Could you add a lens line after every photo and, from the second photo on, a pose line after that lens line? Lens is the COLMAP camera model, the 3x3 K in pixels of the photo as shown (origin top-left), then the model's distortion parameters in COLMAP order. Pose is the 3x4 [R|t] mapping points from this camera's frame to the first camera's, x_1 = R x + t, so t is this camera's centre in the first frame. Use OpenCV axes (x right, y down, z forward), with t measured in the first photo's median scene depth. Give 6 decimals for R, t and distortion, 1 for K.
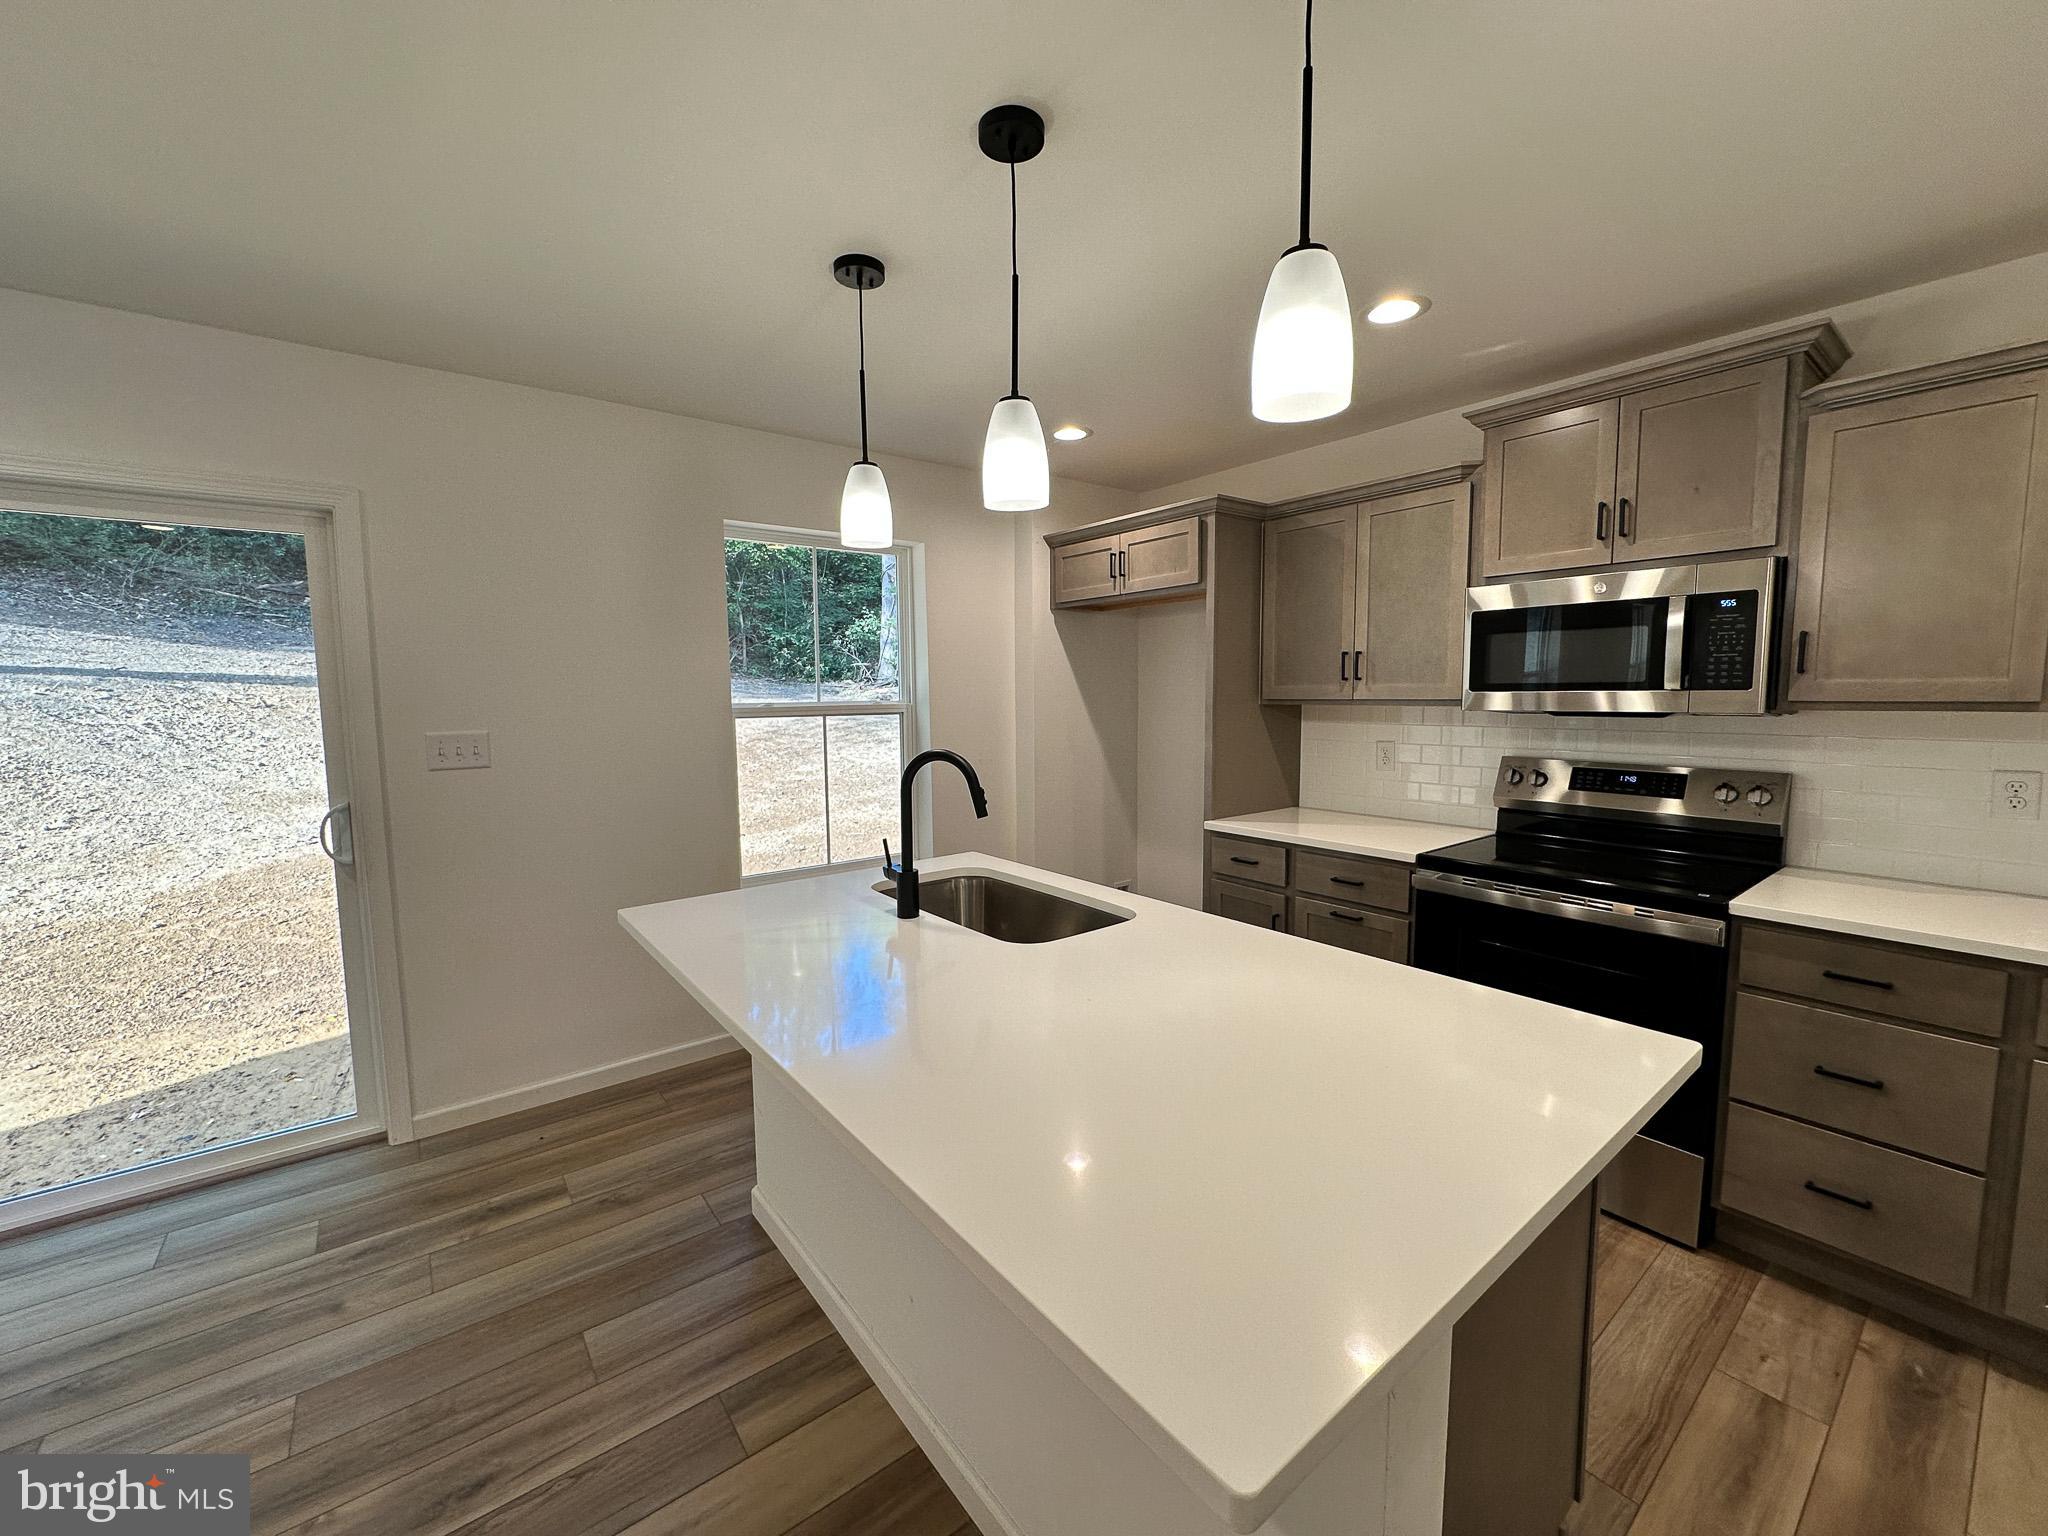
lens RADIAL K [[816.8, 0, 1024.0], [0, 816.8, 768.0], [0, 0, 1]] dist [-0.001178, -0.000110]
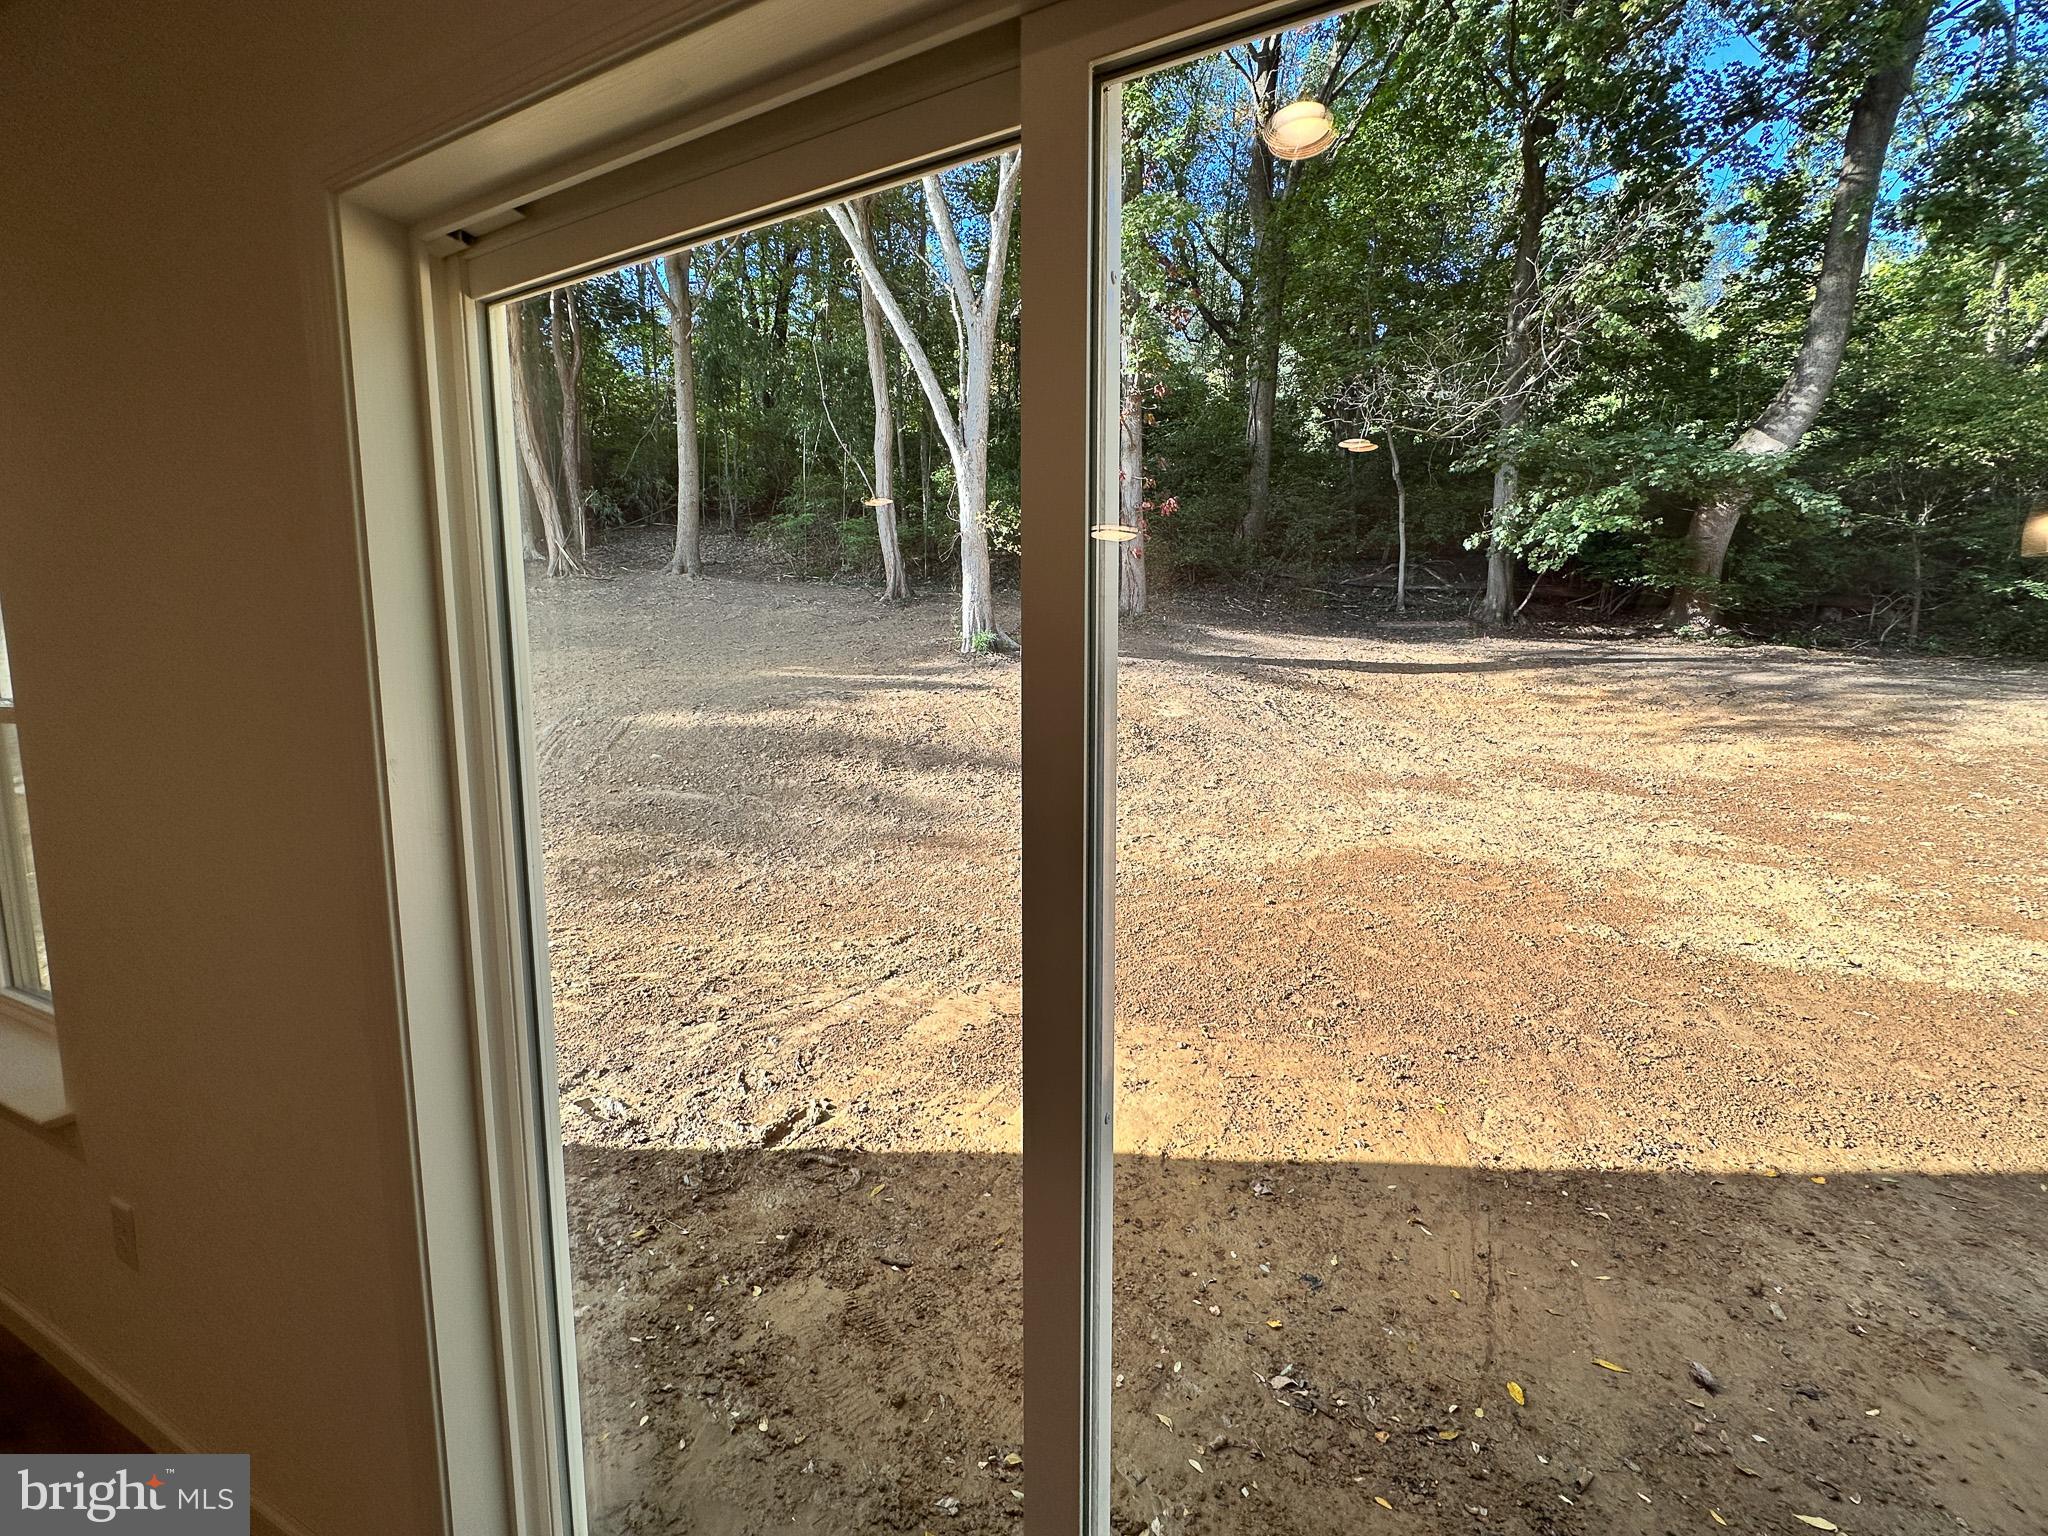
lens RADIAL K [[816.8, 0, 1024.0], [0, 816.8, 768.0], [0, 0, 1]] dist [-0.001178, -0.000110]
pose [[0.464342, 0.102234, -0.879736, -0.293735], [-0.085840, 0.993834, 0.070185, -0.017837], [0.881486, 0.042927, 0.470254, 0.218128]]
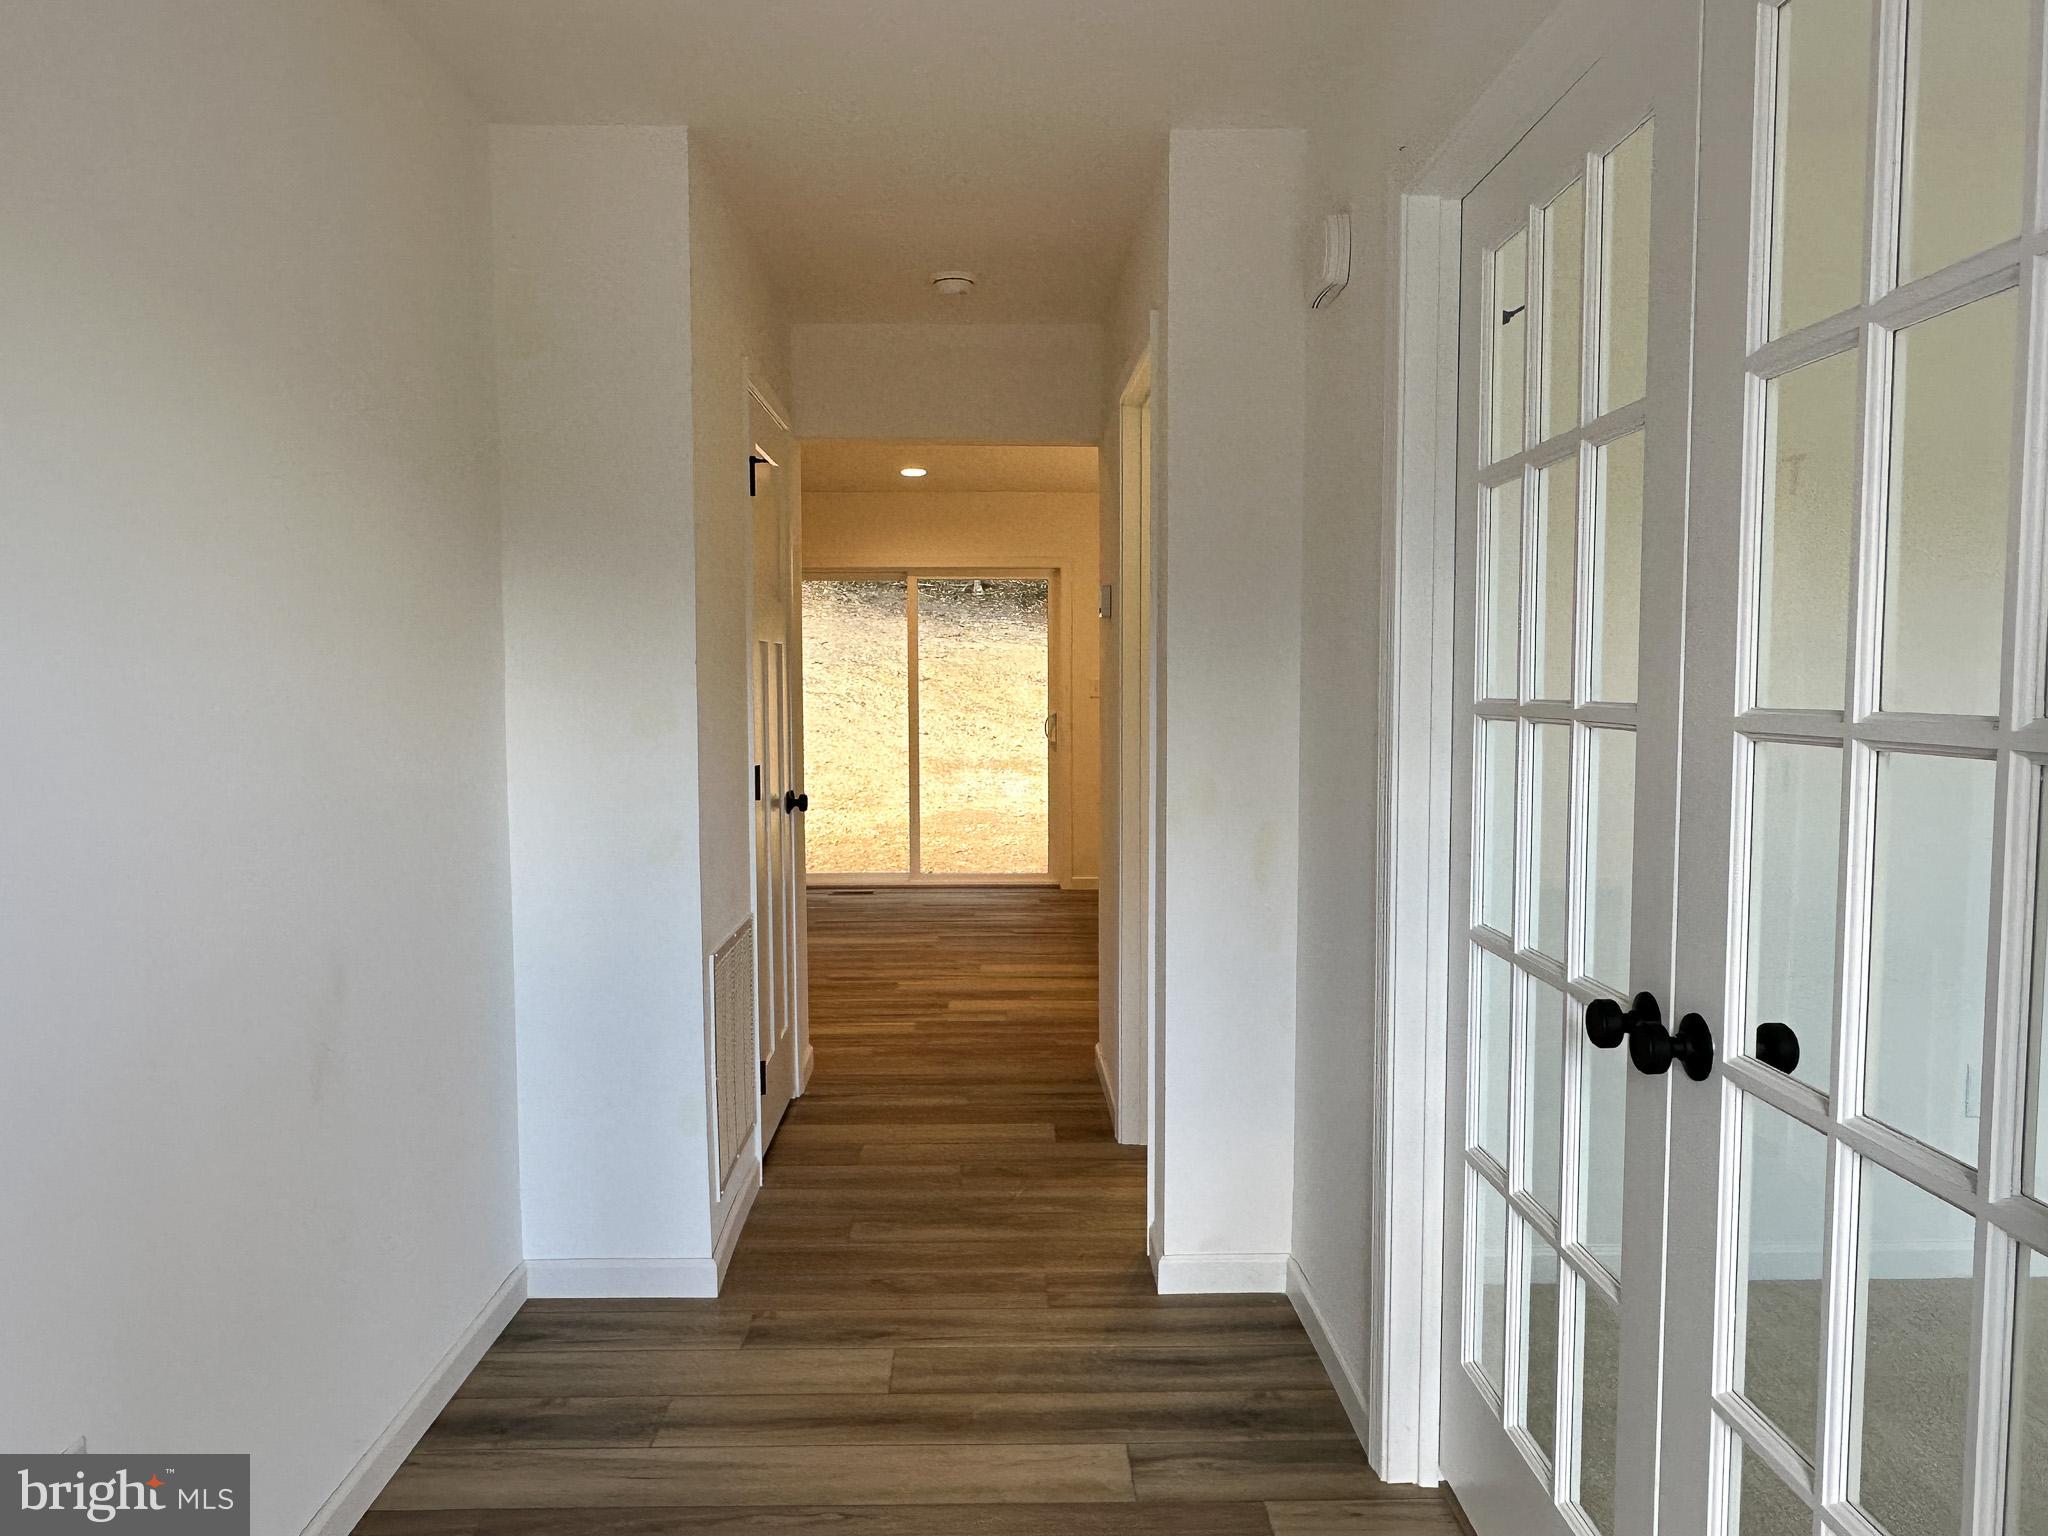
lens RADIAL K [[1433.4, 0, 1024.0], [0, 1433.4, 768.0], [0, 0, 1]] dist [-0.000459, -0.000096]
pose [[0.804766, 0.044412, -0.591929, 0.406273], [-0.060436, 0.998146, -0.007276, 0.071190], [0.590508, 0.041630, 0.805958, -0.636158]]
